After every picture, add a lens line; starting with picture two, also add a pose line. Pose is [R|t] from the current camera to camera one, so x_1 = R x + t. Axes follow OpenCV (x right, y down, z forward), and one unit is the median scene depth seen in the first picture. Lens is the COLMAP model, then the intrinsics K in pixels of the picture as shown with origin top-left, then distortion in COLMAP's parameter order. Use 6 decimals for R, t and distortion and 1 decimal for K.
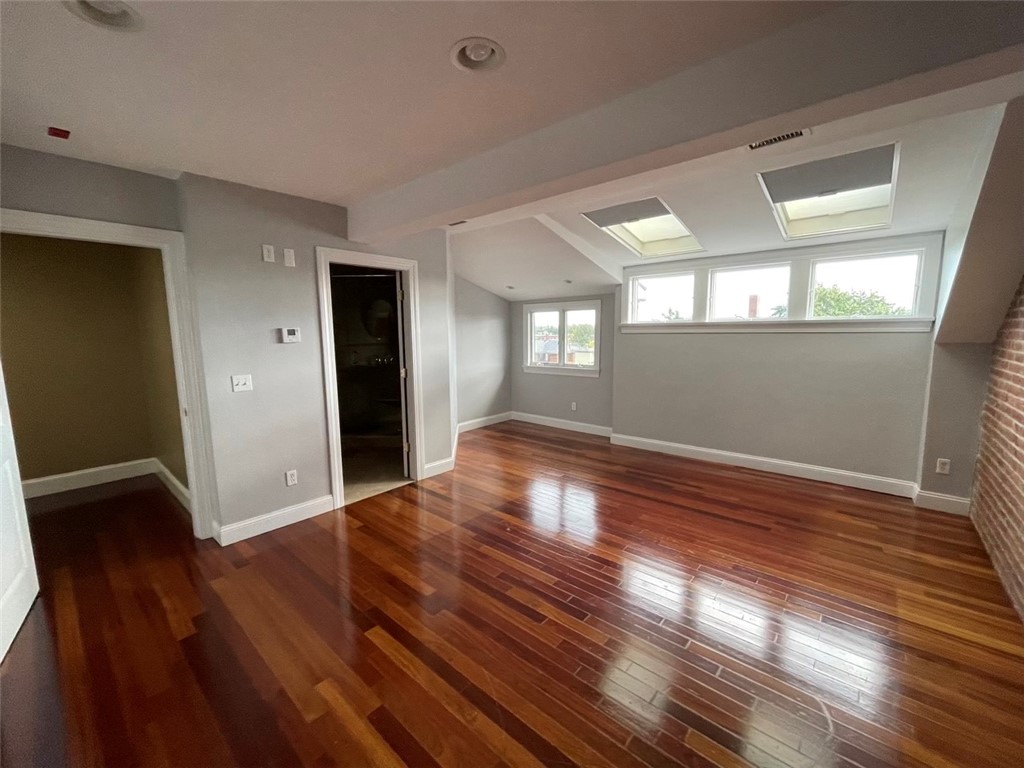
lens RADIAL K [[418.4, 0, 511.2], [0, 418.4, 382.9], [0, 0, 1]] dist [0.000297, 0.000837]
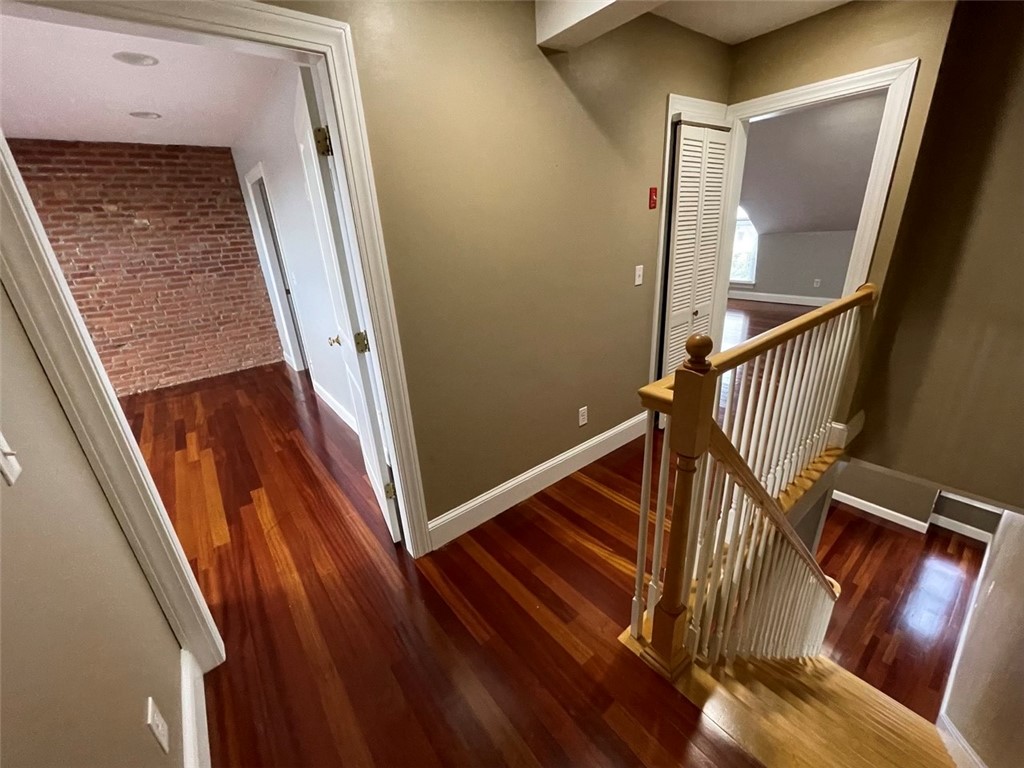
lens RADIAL K [[418.4, 0, 511.2], [0, 418.4, 382.9], [0, 0, 1]] dist [0.000297, 0.000837]
pose [[-0.980359, 0.001829, 0.197213, -0.939056], [0.095672, 0.878833, 0.467439, -0.118473], [-0.172462, 0.477125, -0.861747, 0.950965]]
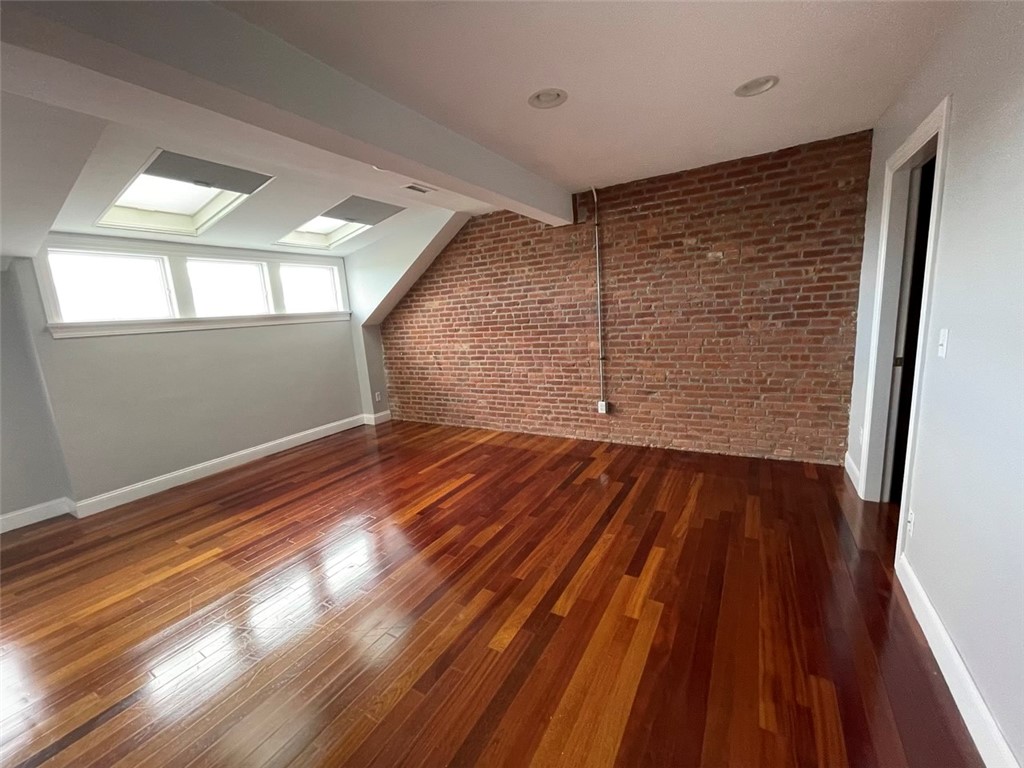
lens RADIAL K [[418.4, 0, 511.2], [0, 418.4, 382.9], [0, 0, 1]] dist [0.000297, 0.000837]
pose [[-0.193352, -0.139251, 0.971197, -0.598434], [0.190920, 0.965614, 0.176460, -0.045871], [-0.962374, 0.219540, -0.160118, 0.594530]]
